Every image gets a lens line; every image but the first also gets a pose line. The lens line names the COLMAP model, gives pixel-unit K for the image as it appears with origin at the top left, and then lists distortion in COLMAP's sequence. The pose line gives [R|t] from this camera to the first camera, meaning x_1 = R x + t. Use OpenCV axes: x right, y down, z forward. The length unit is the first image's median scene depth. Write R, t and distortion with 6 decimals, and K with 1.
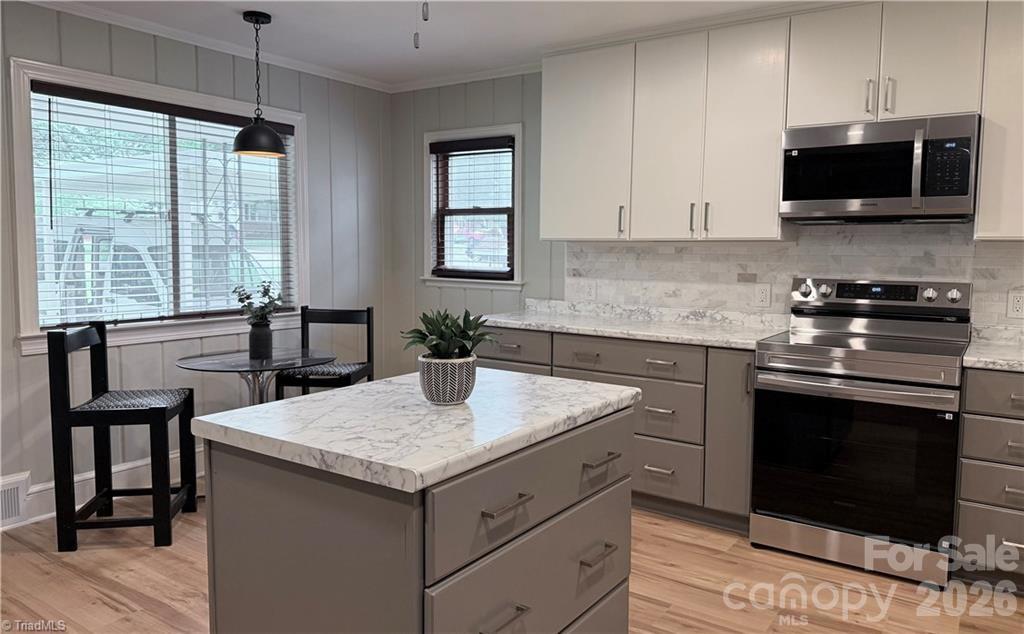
lens RADIAL K [[715.9, 0, 512.1], [0, 715.9, 306.1], [0, 0, 1]] dist [0.039711, -0.004552]
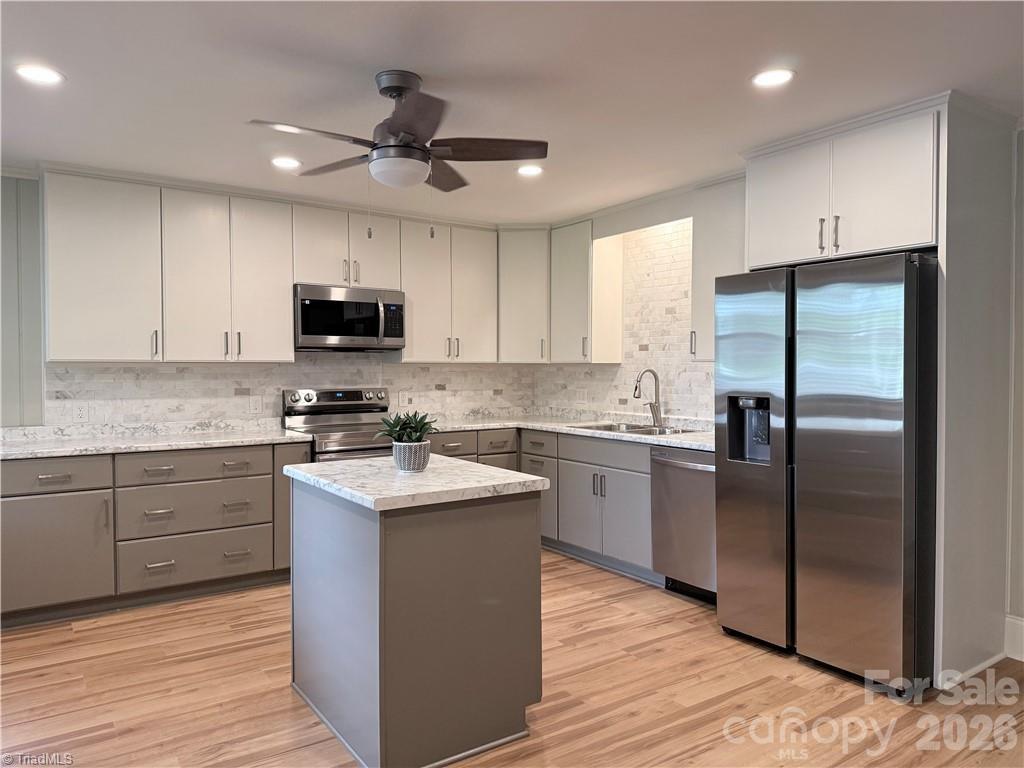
lens RADIAL K [[728.7, 0, 512.0], [0, 728.7, 384.0], [0, 0, 1]] dist [0.073646, -0.069315]
pose [[0.356497, -0.033098, 0.933710, -0.724392], [0.079003, 0.996861, 0.005172, -0.022475], [-0.930950, 0.071922, 0.357993, 0.102364]]
